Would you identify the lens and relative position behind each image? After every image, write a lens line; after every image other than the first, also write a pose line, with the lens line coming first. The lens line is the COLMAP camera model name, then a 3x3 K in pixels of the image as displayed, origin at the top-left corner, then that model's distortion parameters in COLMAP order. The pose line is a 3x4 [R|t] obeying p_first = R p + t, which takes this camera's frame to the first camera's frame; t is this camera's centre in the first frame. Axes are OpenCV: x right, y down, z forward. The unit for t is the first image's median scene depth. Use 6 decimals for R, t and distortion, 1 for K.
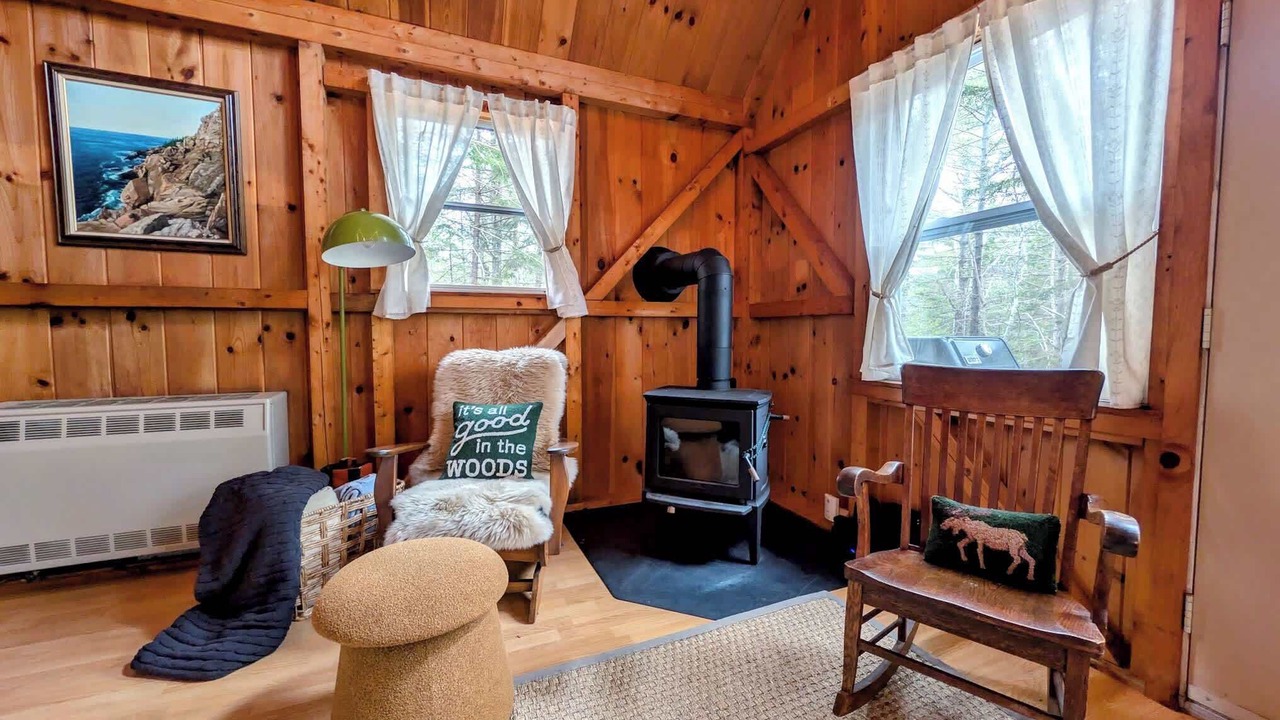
lens RADIAL K [[490.7, 0, 640.0], [0, 490.7, 360.0], [0, 0, 1]] dist [-0.001676, -0.000167]
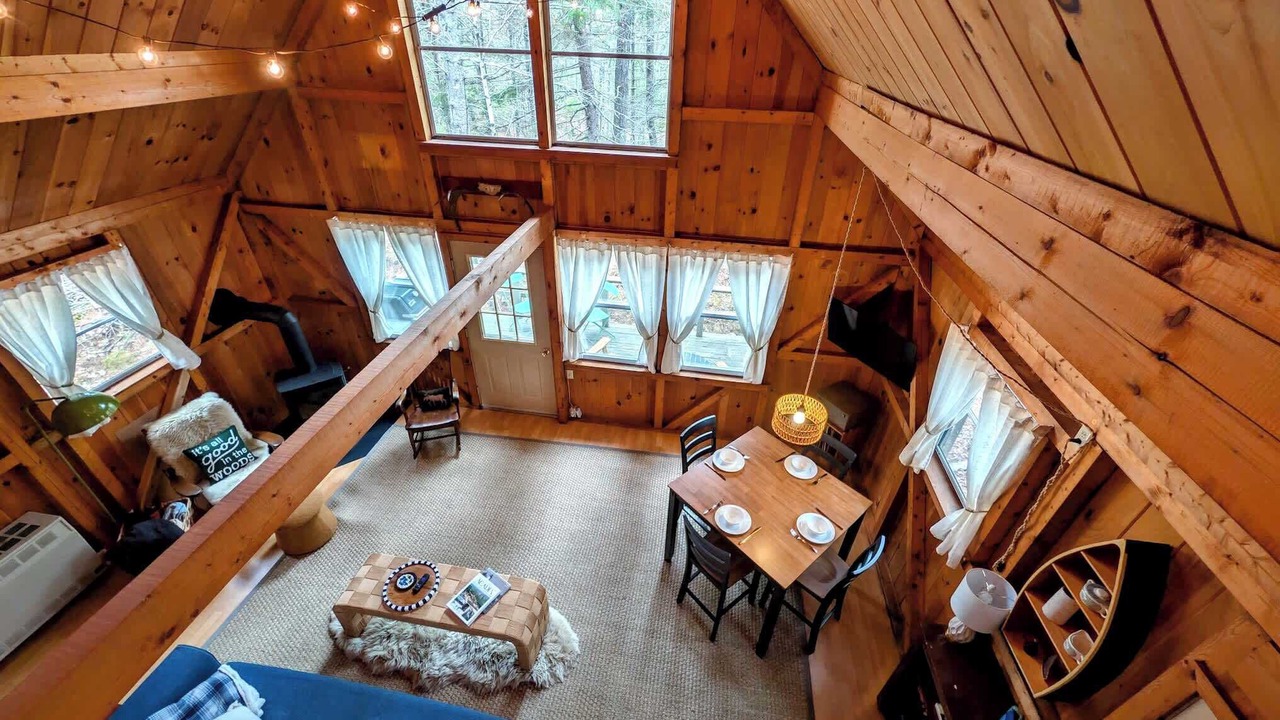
lens RADIAL K [[490.7, 0, 640.0], [0, 490.7, 360.0], [0, 0, 1]] dist [-0.001676, -0.000167]
pose [[0.529480, -0.462330, 0.711268, -0.594254], [0.025311, 0.846677, 0.531505, -1.104805], [-0.847945, -0.263418, 0.460001, -1.187958]]
